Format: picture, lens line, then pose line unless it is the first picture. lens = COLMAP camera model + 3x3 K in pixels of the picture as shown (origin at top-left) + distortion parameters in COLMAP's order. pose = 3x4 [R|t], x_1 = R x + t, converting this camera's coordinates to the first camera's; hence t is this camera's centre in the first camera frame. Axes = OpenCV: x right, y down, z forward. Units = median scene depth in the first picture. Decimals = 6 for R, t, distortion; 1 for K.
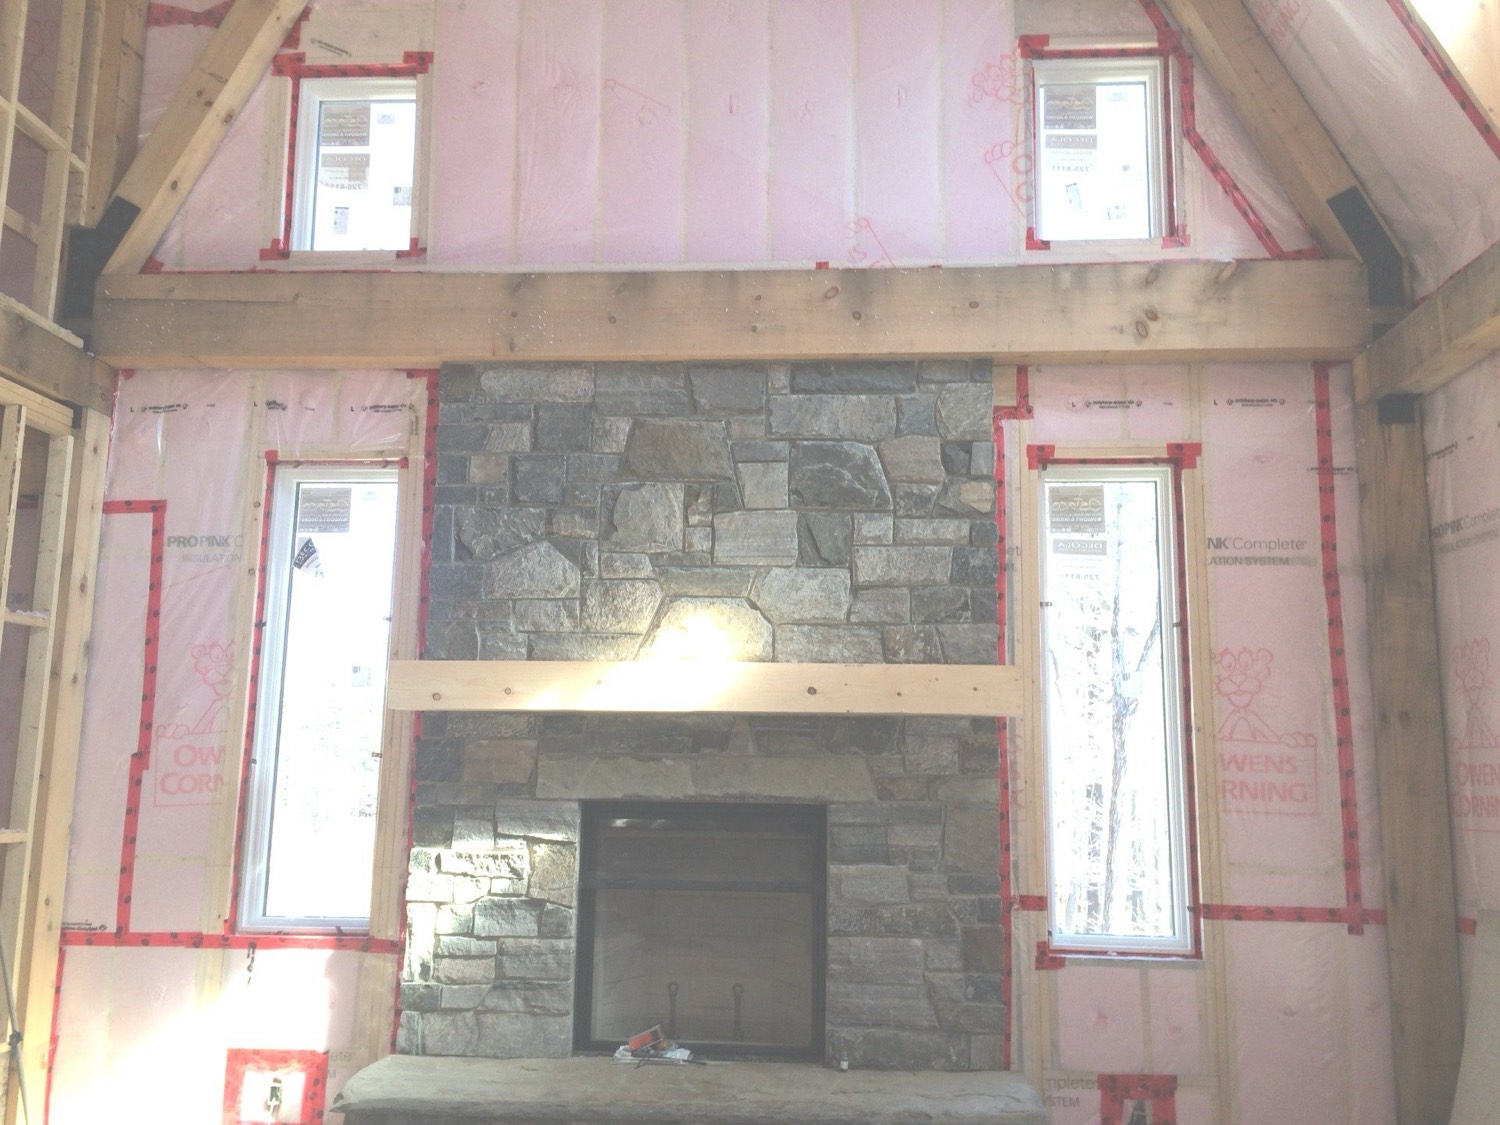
lens RADIAL K [[1274.6, 0, 748.5], [0, 1274.6, 565.6], [0, 0, 1]] dist [0.071964, -0.066096]
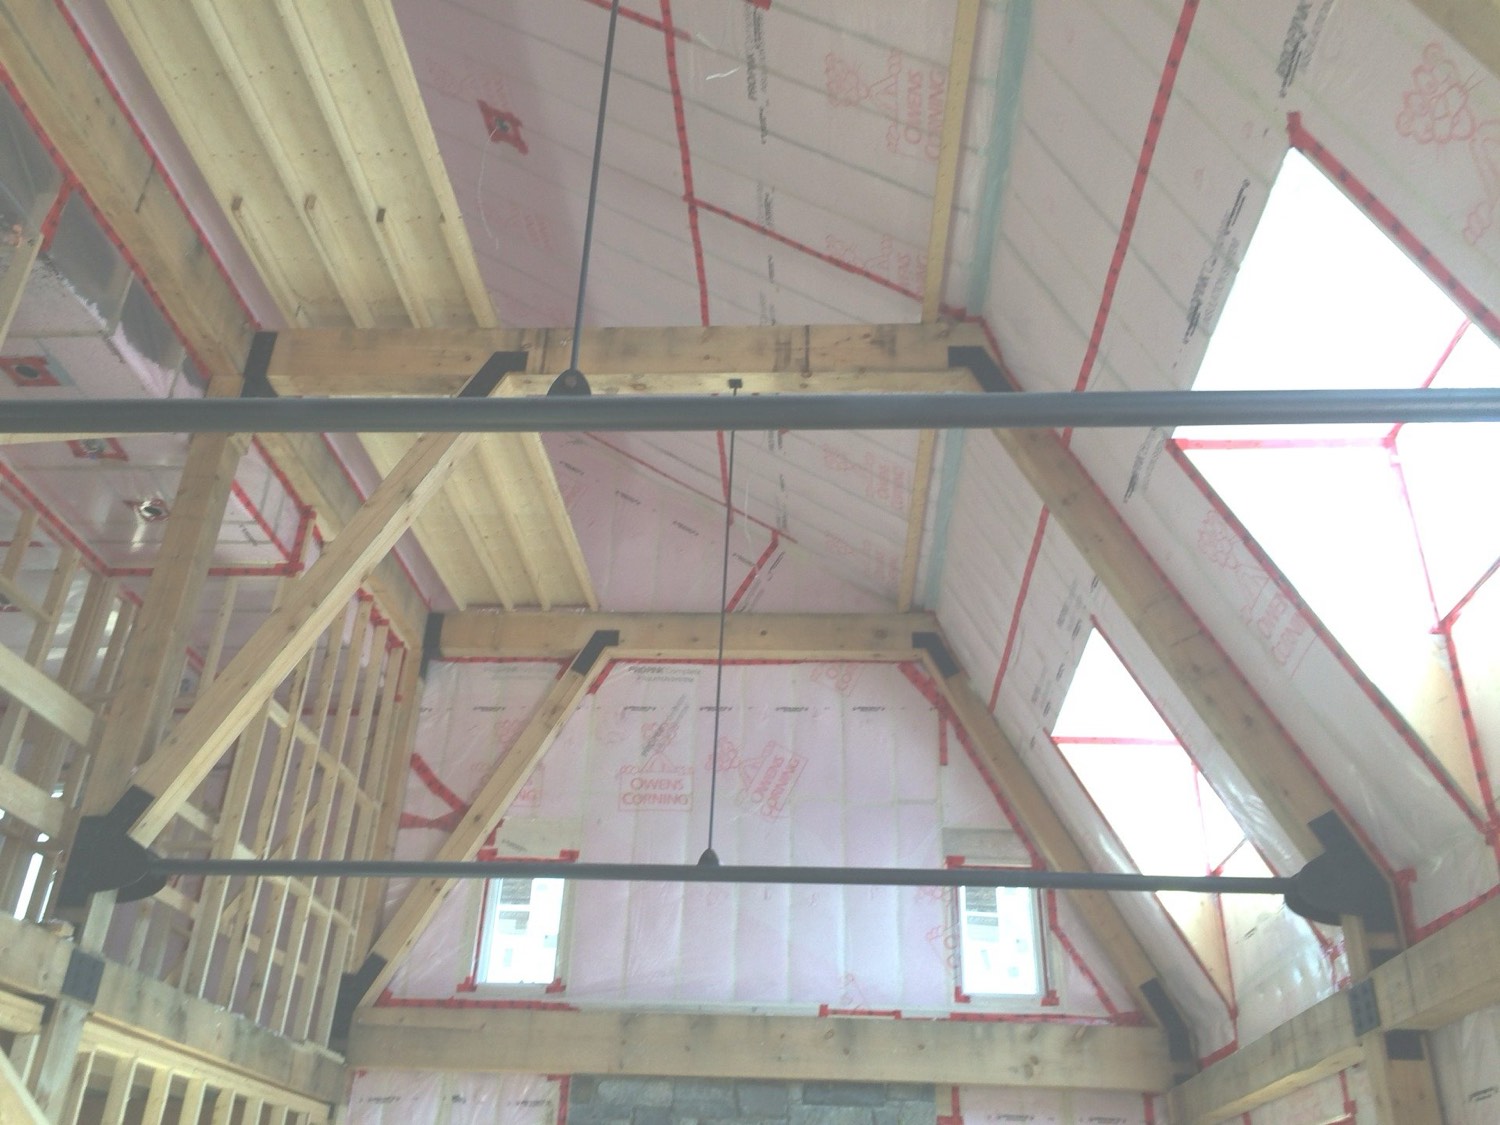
lens RADIAL K [[1274.6, 0, 755.6], [0, 1274.6, 560.0], [0, 0, 1]] dist [0.071964, -0.066096]
pose [[0.999547, 0.028700, 0.009041, -0.053936], [-0.023862, 0.939067, -0.342906, -0.209231], [-0.018331, 0.342535, 0.939326, -0.639361]]
